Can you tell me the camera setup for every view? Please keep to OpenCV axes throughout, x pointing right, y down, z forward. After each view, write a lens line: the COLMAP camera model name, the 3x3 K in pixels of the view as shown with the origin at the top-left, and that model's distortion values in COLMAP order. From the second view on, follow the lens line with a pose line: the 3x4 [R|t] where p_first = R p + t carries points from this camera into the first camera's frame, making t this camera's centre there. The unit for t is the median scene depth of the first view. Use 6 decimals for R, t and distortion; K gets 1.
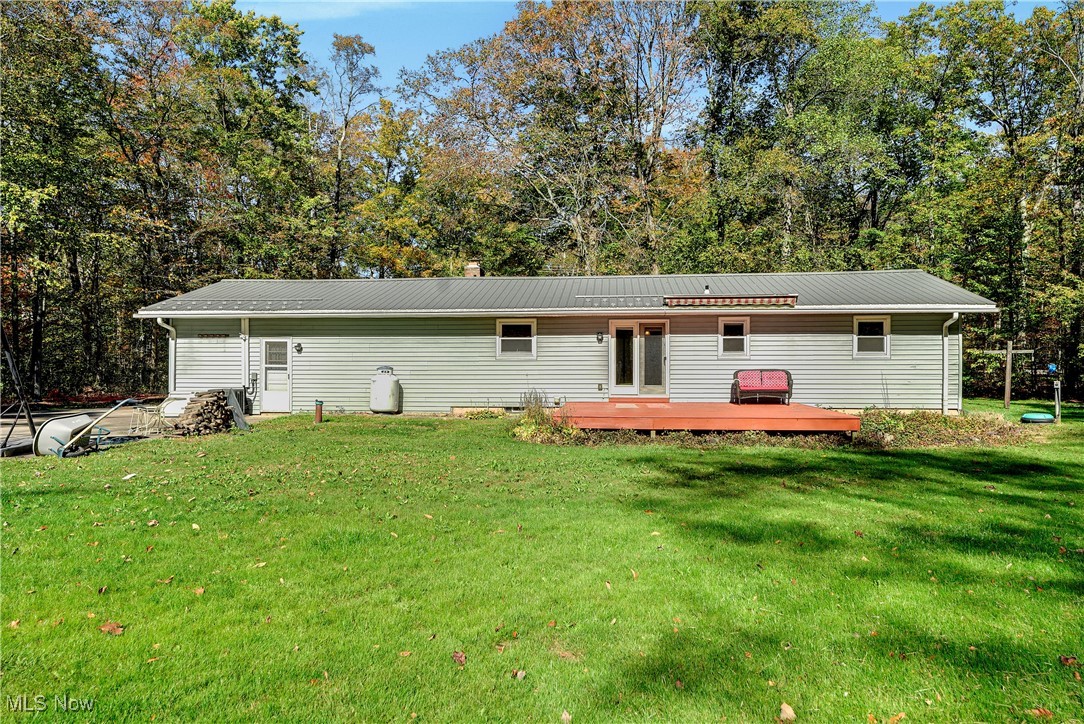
lens RADIAL K [[590.5, 0, 542.0], [0, 590.5, 362.0], [0, 0, 1]] dist [-0.000693, -0.000047]
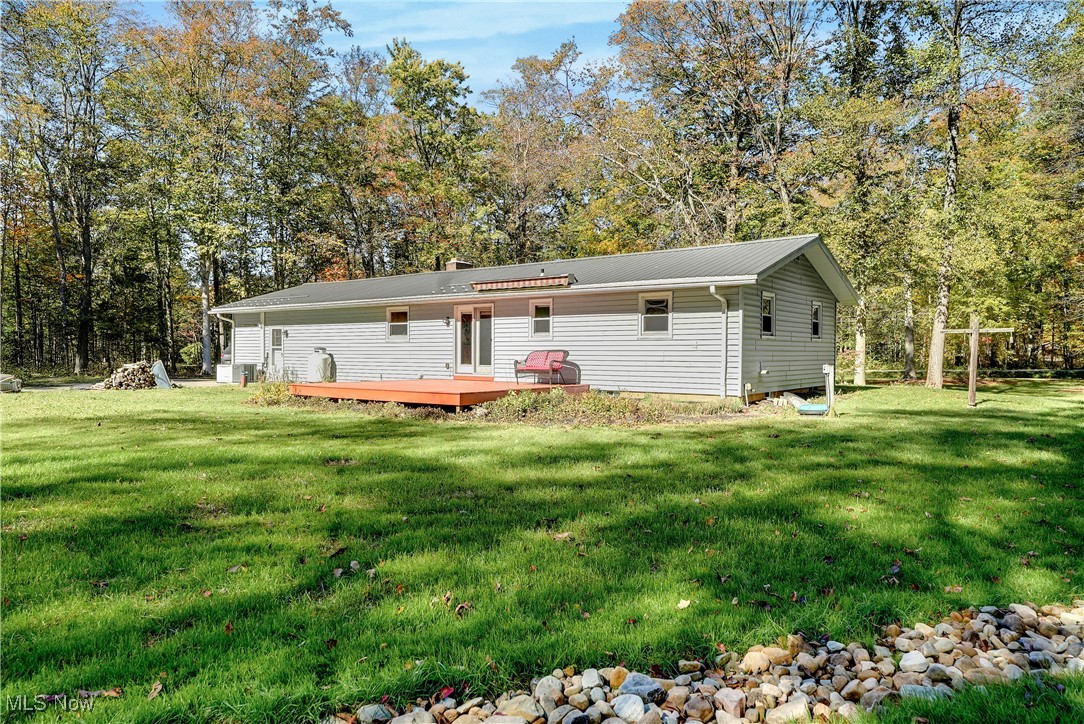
lens RADIAL K [[711.4, 0, 542.0], [0, 711.4, 362.0], [0, 0, 1]] dist [0.000564, 0.000052]
pose [[0.844517, 0.009998, -0.535435, 0.965268], [0.005908, 0.999591, 0.027983, -0.001523], [0.535496, -0.026796, 0.844113, -0.036648]]
